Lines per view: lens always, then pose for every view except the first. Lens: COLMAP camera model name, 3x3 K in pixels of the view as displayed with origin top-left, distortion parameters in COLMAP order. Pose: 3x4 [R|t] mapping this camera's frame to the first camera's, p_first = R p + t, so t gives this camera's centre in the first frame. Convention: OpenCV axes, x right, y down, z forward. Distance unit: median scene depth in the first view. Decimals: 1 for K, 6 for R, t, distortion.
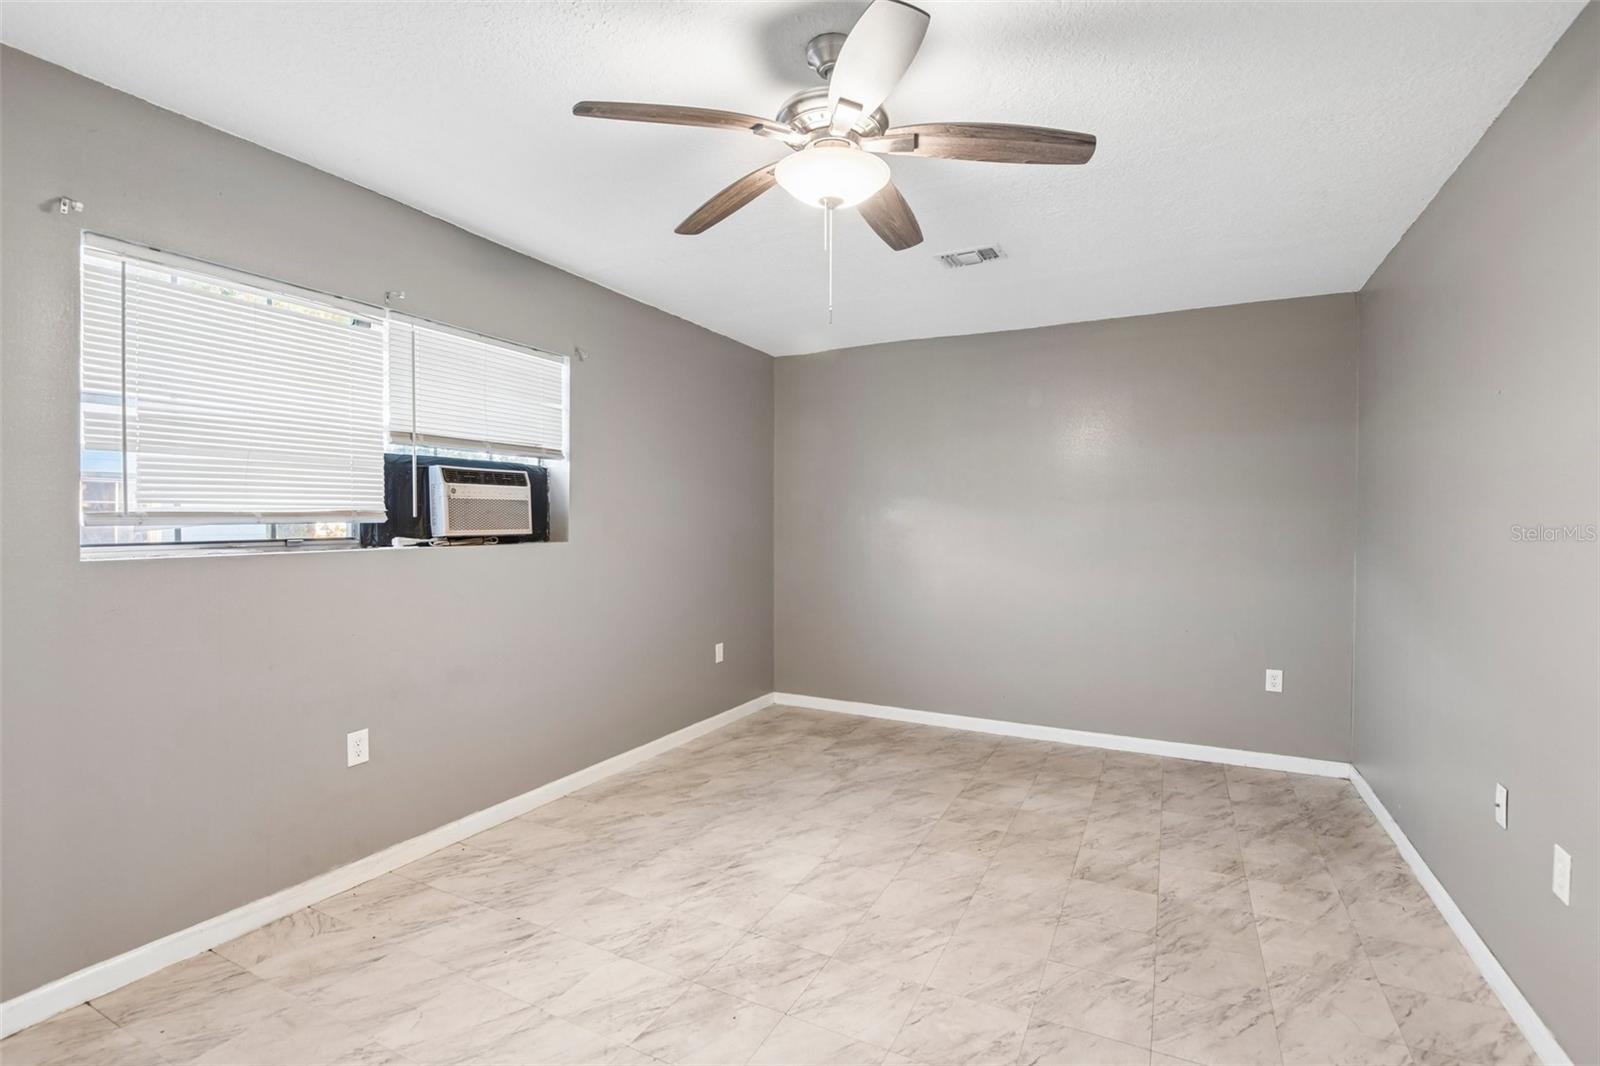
lens RADIAL K [[743.7, 0, 795.4], [0, 743.7, 509.1], [0, 0, 1]] dist [0.004440, -0.000241]
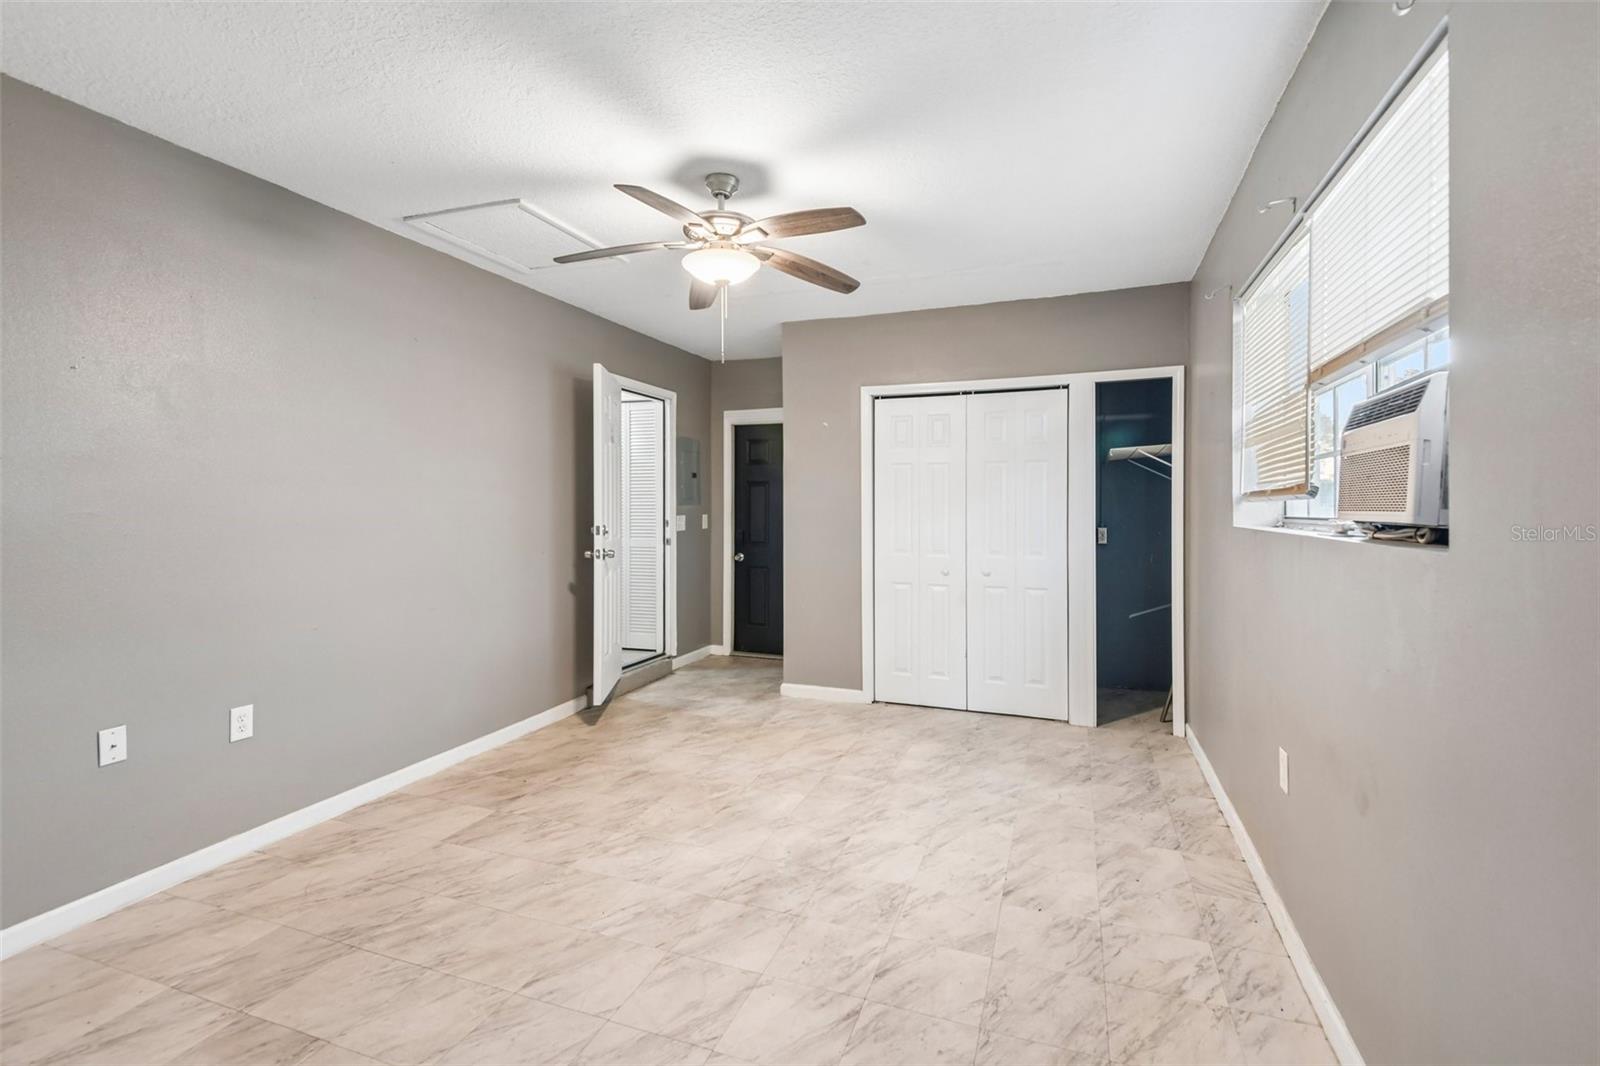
lens RADIAL K [[743.7, 0, 795.4], [0, 743.7, 509.1], [0, 0, 1]] dist [0.004440, -0.000241]
pose [[-0.994080, -0.006157, -0.108478, 0.051993], [-0.005012, 0.999929, -0.010823, 0.047717], [0.108537, -0.010215, -0.994040, 2.041710]]
